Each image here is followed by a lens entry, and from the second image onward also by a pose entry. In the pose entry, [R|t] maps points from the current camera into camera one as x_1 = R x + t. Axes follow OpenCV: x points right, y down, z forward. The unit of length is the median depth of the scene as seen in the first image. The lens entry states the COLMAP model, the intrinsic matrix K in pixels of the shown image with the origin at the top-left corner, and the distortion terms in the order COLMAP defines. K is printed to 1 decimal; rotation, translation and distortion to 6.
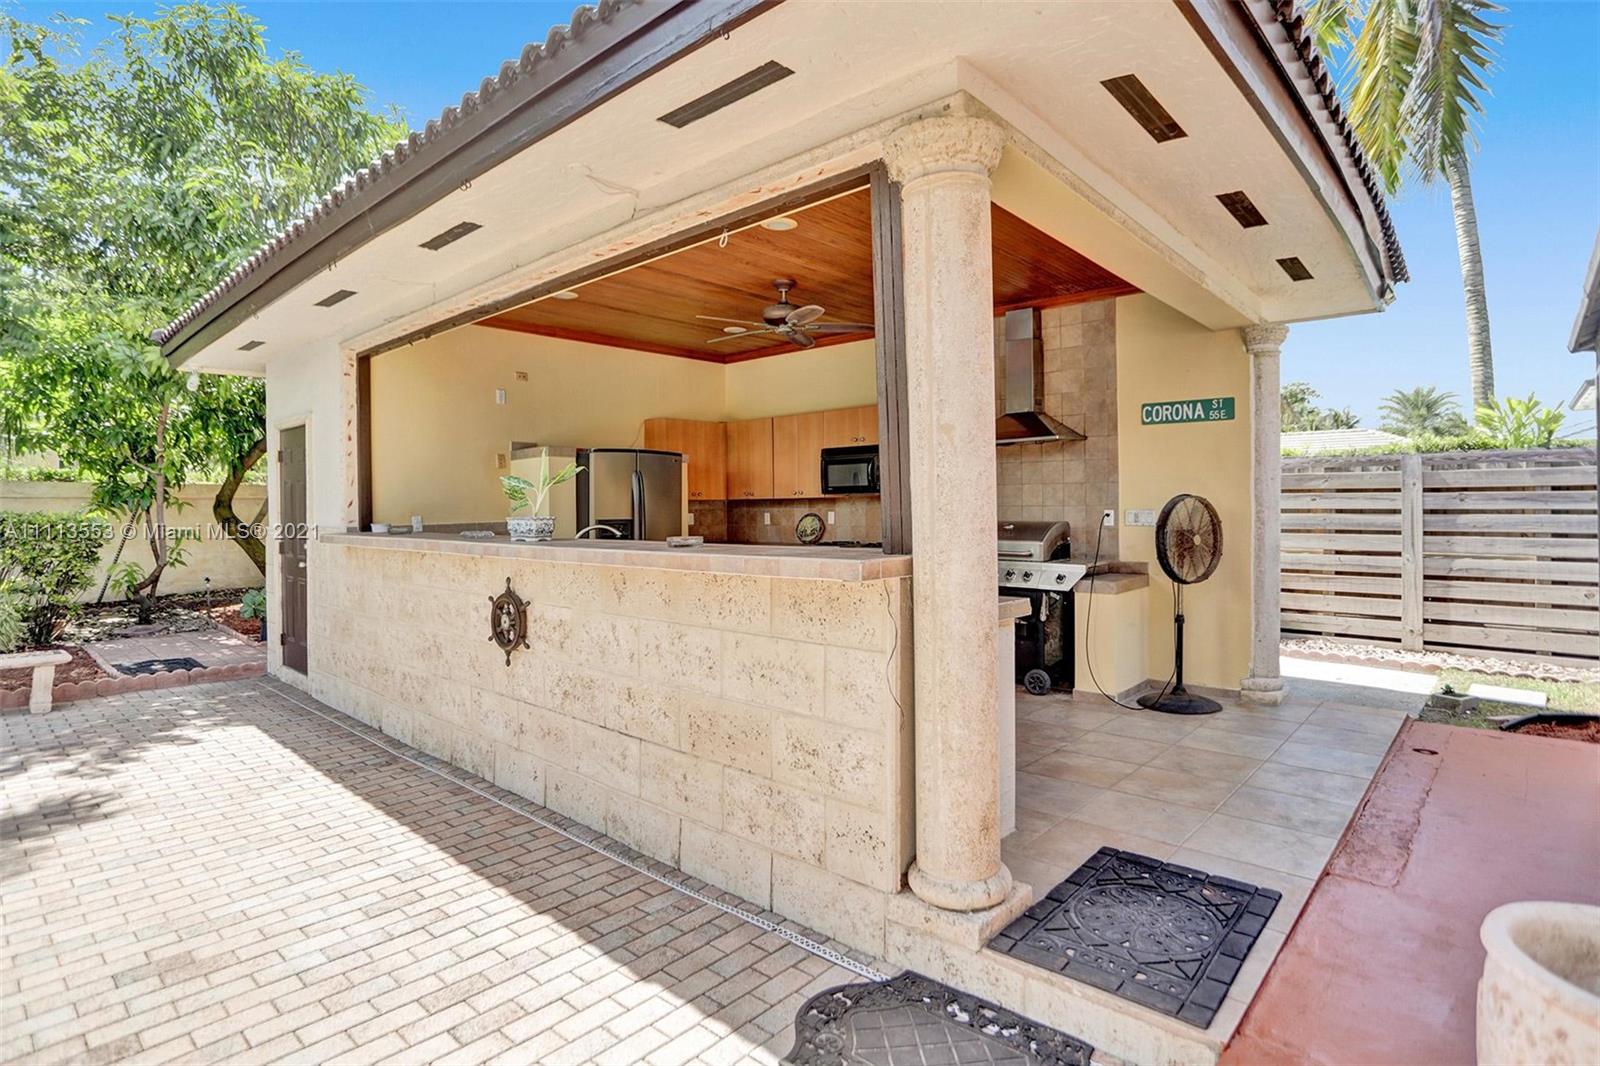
lens RADIAL K [[798.3, 0, 802.0], [0, 798.3, 507.9], [0, 0, 1]] dist [-0.053231, 0.018946]
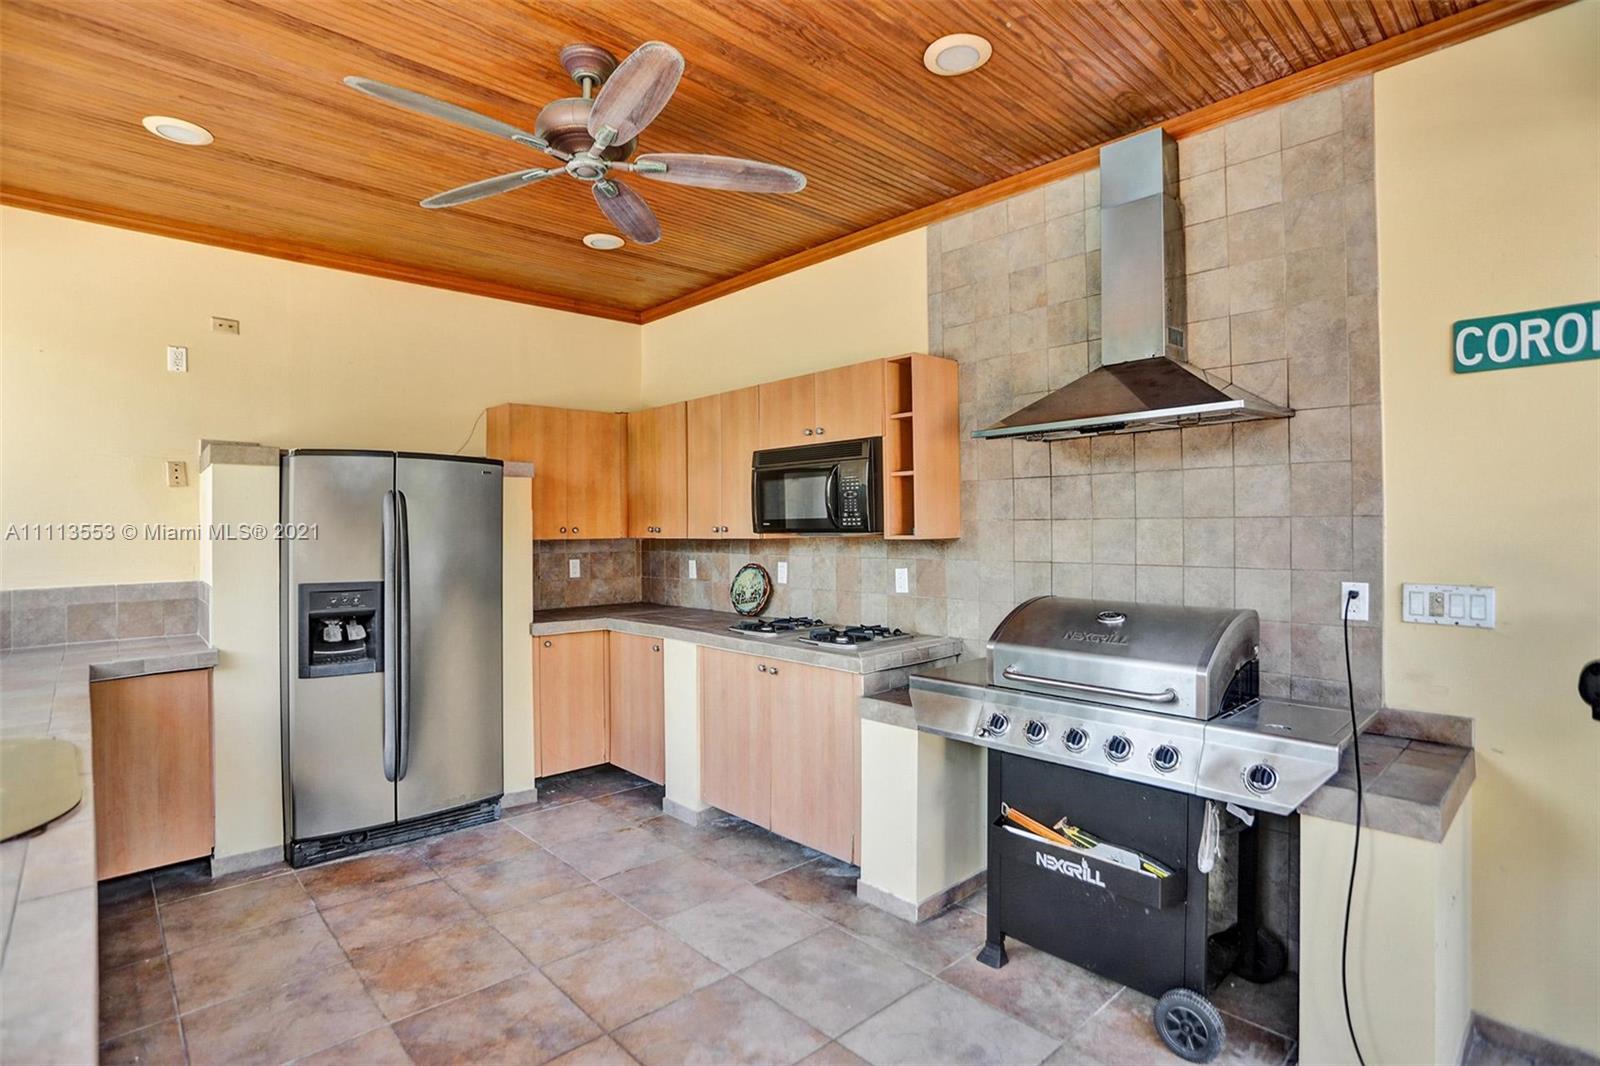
lens RADIAL K [[798.3, 0, 811.1], [0, 798.3, 525.2], [0, 0, 1]] dist [-0.053231, 0.018946]
pose [[0.997553, 0.003207, -0.069837, 0.132554], [-0.003728, 0.999966, -0.007330, -0.024094], [0.069811, 0.007573, 0.997531, 0.583362]]
